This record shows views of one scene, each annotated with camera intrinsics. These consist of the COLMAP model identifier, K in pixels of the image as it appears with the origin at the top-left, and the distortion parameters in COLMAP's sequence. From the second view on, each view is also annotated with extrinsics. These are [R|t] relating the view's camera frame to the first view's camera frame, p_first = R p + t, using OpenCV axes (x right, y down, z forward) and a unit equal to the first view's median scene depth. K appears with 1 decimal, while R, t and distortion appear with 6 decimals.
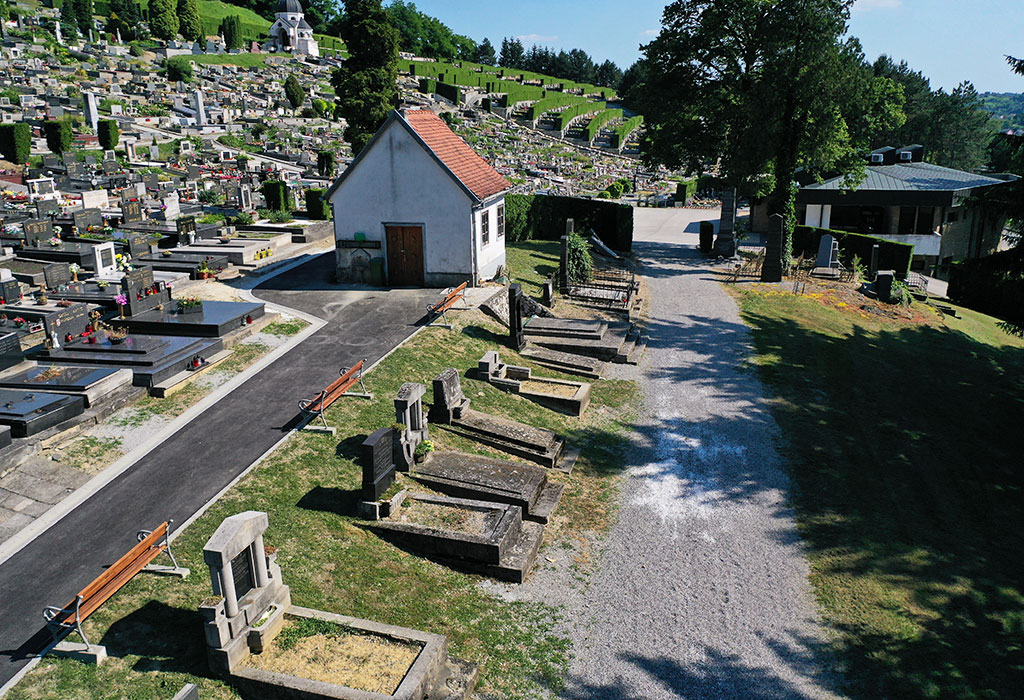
lens RADIAL K [[835.5, 0, 512.0], [0, 835.5, 350.0], [0, 0, 1]] dist [0.011903, -0.001454]
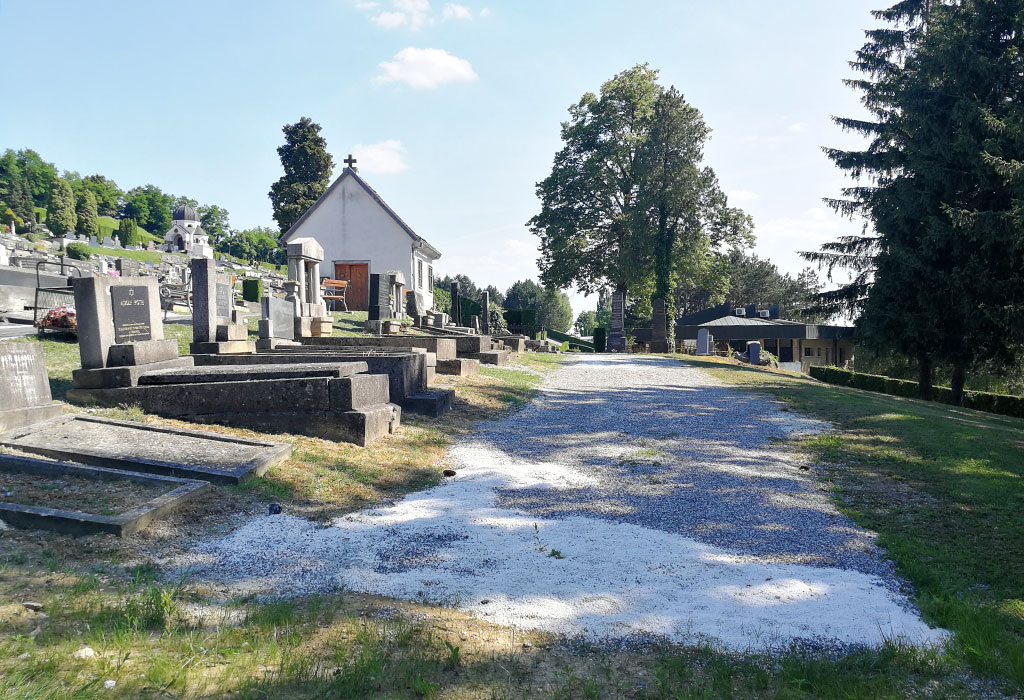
lens RADIAL K [[865.3, 0, 510.2], [0, 865.3, 338.0], [0, 0, 1]] dist [0.026776, -0.007339]
pose [[0.990718, 0.007773, 0.135712, -0.073470], [0.032121, 0.956705, -0.289281, 0.306217], [-0.132085, 0.290955, 0.947575, -0.139692]]
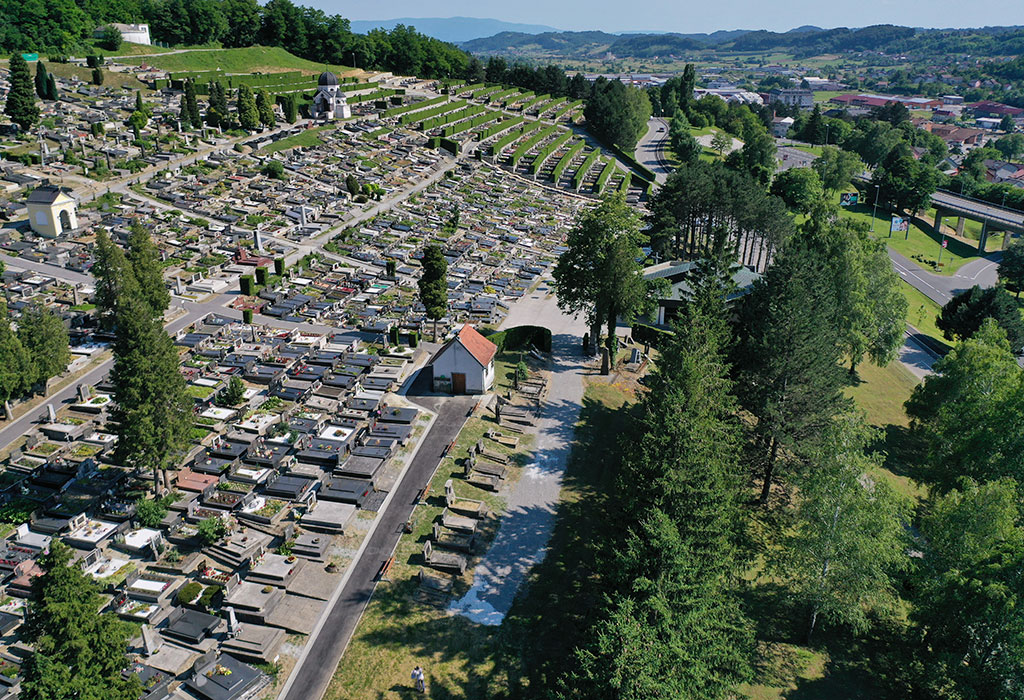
lens RADIAL K [[835.5, 0, 512.0], [0, 835.5, 350.0], [0, 0, 1]] dist [0.011903, -0.001454]
pose [[0.999856, -0.000244, 0.016991, 0.004021], [-0.001034, 0.997172, 0.075145, -0.442642], [-0.016961, -0.075151, 0.997028, -1.832877]]
